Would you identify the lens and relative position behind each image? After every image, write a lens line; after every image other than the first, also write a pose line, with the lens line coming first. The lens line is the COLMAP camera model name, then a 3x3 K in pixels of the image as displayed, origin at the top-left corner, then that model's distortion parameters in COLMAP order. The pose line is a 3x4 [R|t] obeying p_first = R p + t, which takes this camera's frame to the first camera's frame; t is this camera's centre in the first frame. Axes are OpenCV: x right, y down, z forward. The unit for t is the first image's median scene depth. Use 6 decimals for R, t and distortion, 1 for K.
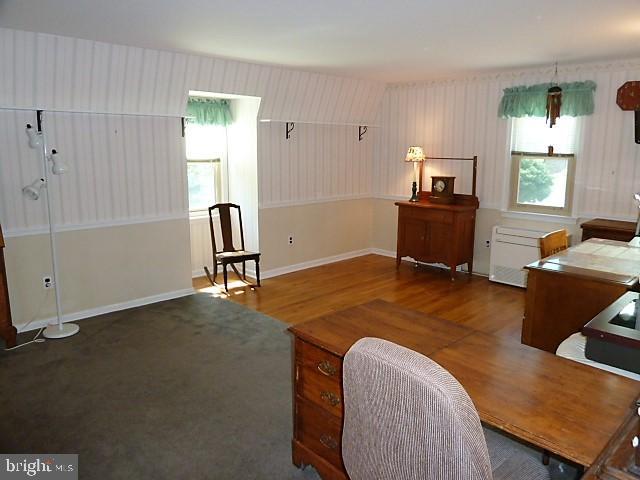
lens RADIAL K [[478.0, 0, 317.2], [0, 478.0, 238.1], [0, 0, 1]] dist [-0.022402, -0.010151]
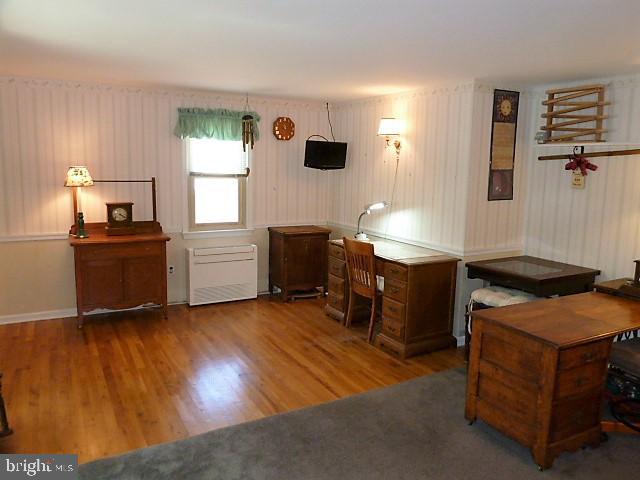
lens RADIAL K [[478.0, 0, 317.3], [0, 478.0, 240.8], [0, 0, 1]] dist [-0.022402, -0.010151]
pose [[0.242483, -0.146565, 0.959021, -0.486912], [0.165111, 0.980336, 0.108075, -0.103413], [-0.956002, 0.132139, 0.261915, 0.493777]]
